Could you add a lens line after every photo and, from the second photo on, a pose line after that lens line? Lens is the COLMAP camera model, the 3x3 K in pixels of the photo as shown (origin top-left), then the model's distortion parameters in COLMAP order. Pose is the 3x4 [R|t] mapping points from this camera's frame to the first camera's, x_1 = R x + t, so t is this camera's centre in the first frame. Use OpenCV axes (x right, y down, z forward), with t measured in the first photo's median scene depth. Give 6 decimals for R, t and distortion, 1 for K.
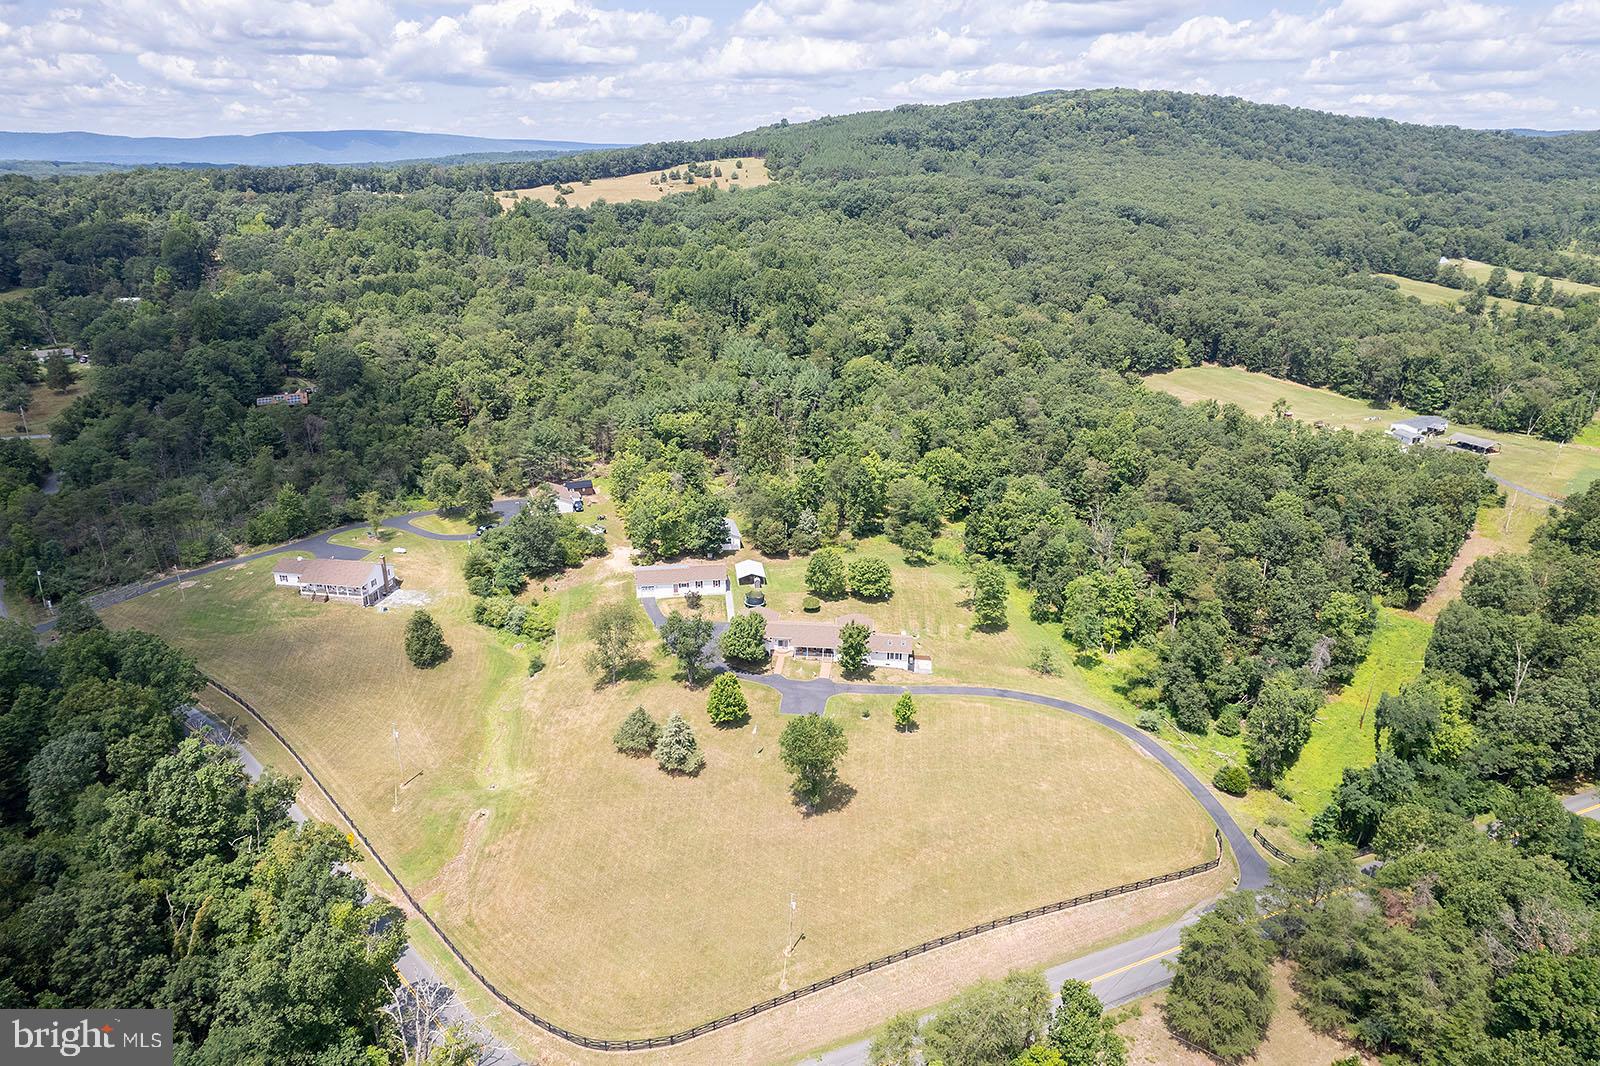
lens RADIAL K [[1028.2, 0, 789.0], [0, 1028.2, 532.9], [0, 0, 1]] dist [-0.074760, 0.066210]
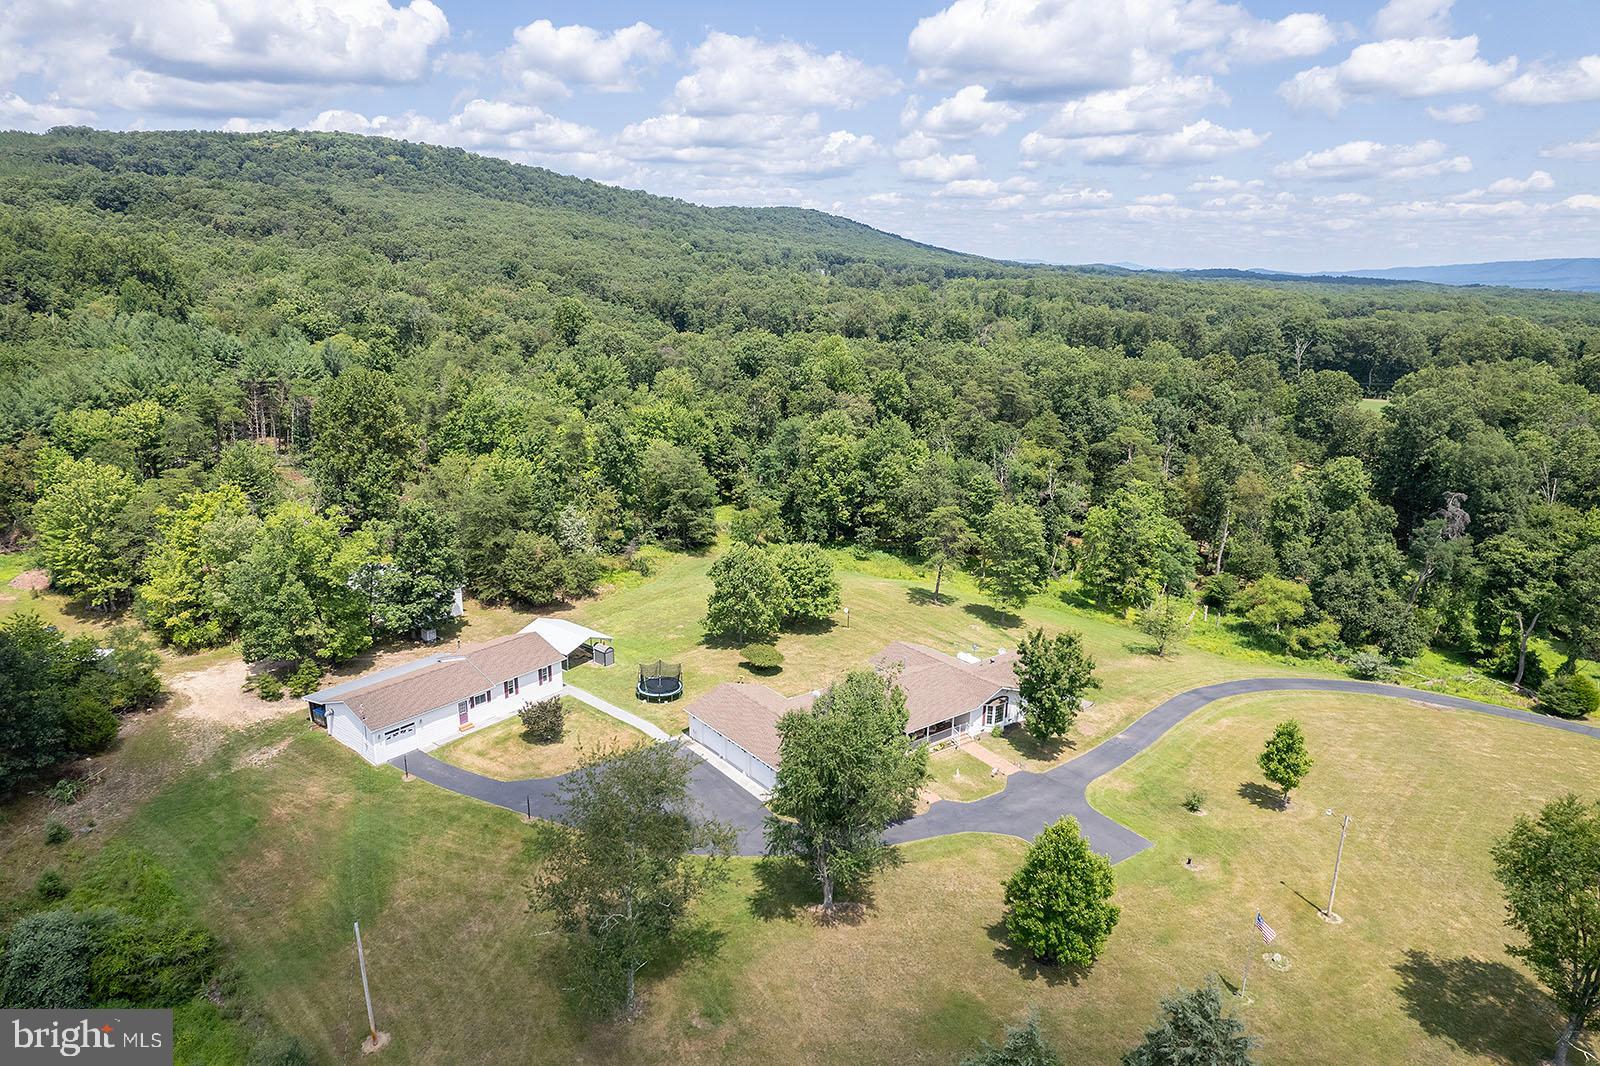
lens RADIAL K [[1028.2, 0, 789.0], [0, 1028.2, 532.9], [0, 0, 1]] dist [-0.074760, 0.066210]
pose [[0.725562, -0.169852, 0.666866, -0.260049], [0.225194, 0.974309, 0.003143, 0.012925], [-0.650267, 0.147894, 0.745171, 0.589201]]
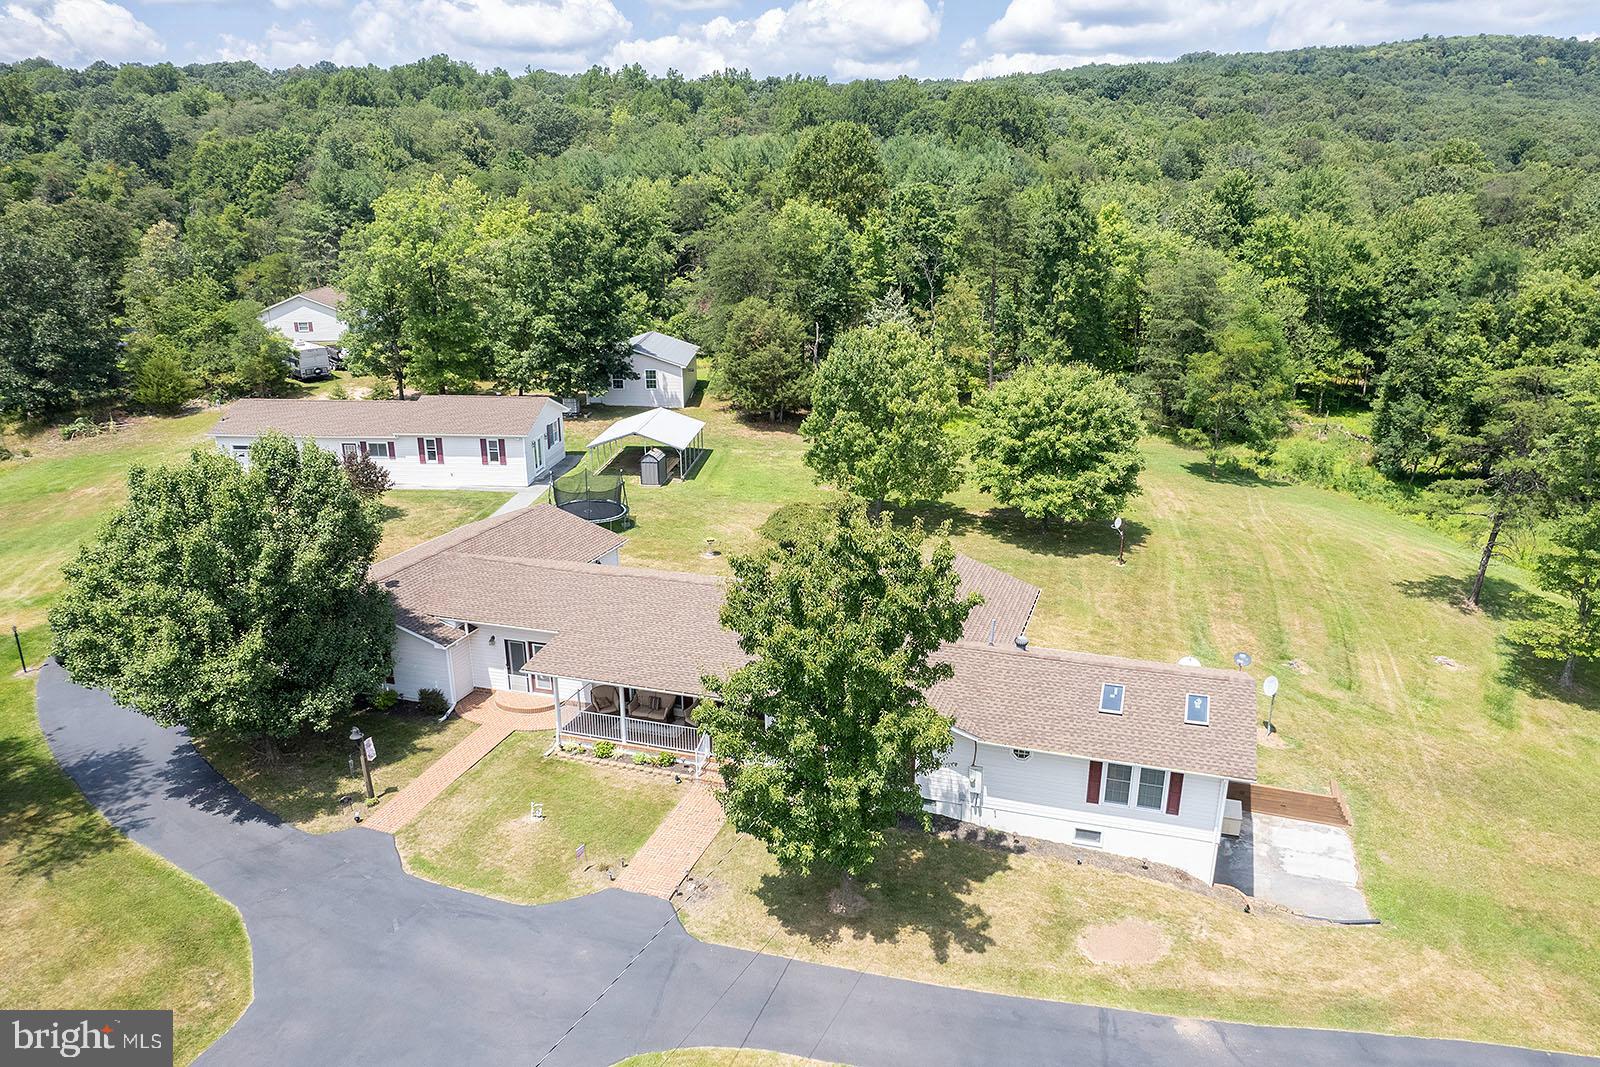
lens RADIAL K [[1128.0, 0, 863.4], [0, 1128.0, 580.2], [0, 0, 1]] dist [-0.084702, 0.080189]
pose [[0.987331, 0.065851, -0.144366, 0.071048], [-0.069212, 0.997433, -0.018376, 0.079659], [0.142785, 0.028136, 0.989354, 0.693209]]
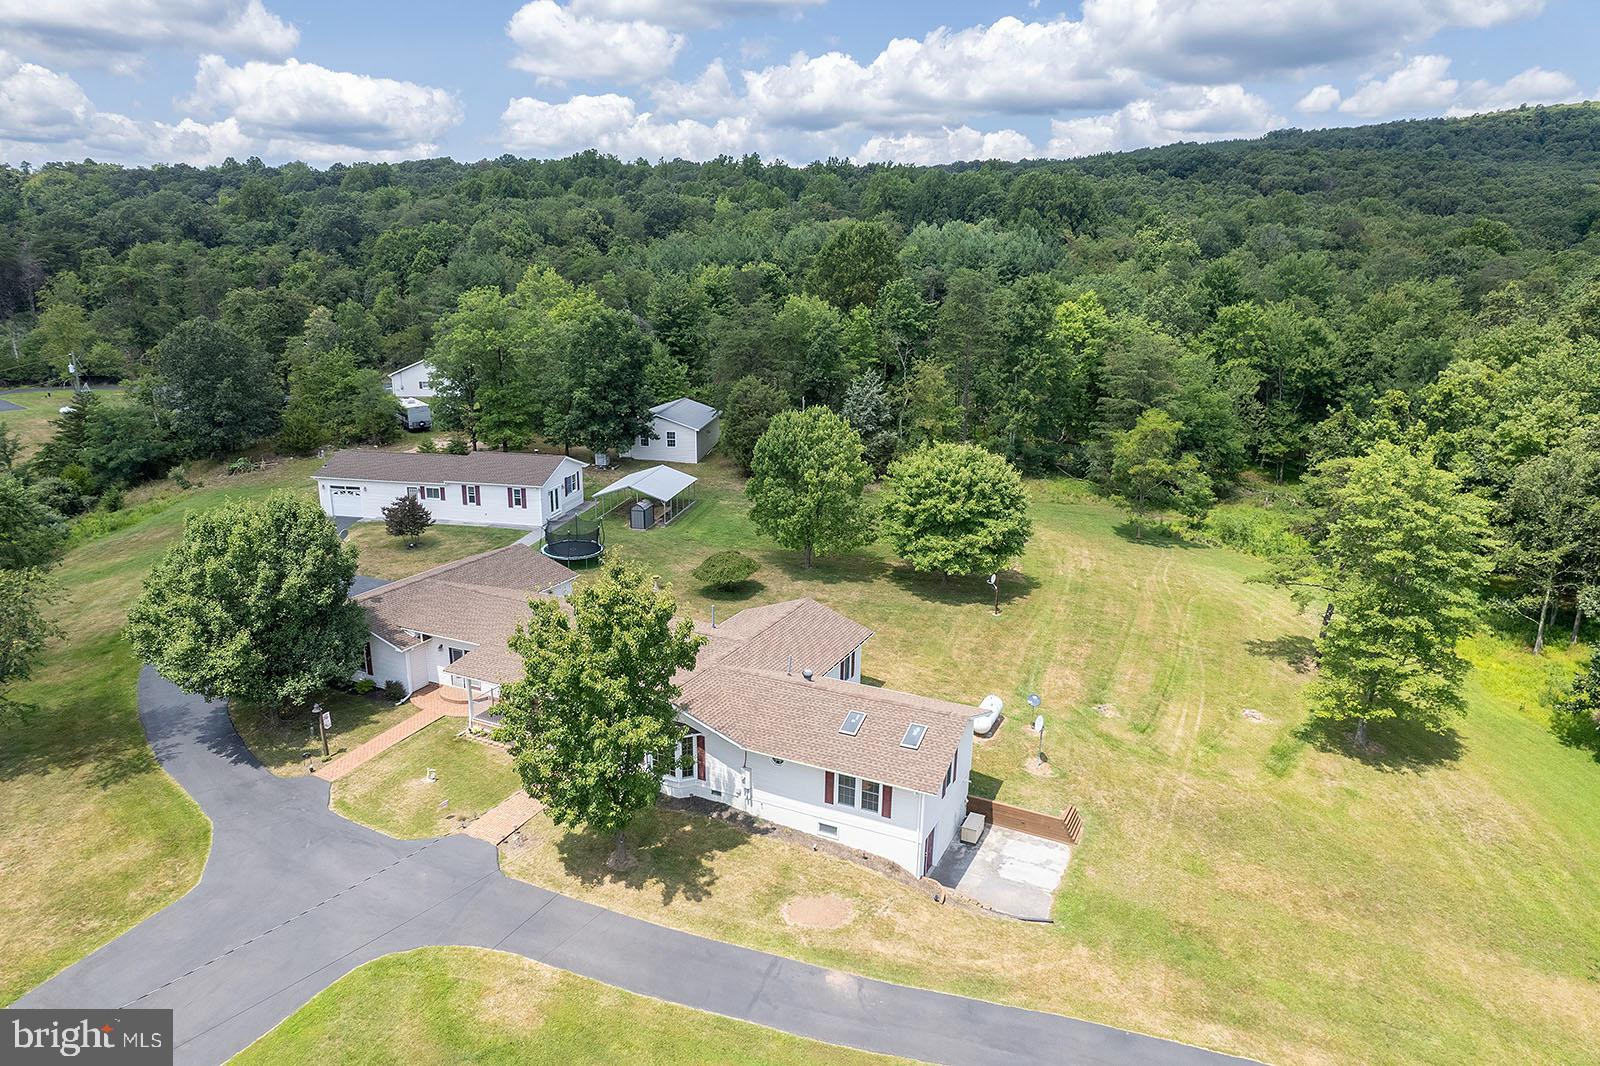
lens RADIAL K [[1028.2, 0, 789.0], [0, 1028.2, 532.9], [0, 0, 1]] dist [-0.074760, 0.066210]
pose [[0.945124, 0.094802, -0.312656, 0.123511], [-0.122922, 0.989841, -0.071443, 0.072233], [0.302707, 0.105955, 0.947176, 0.674248]]
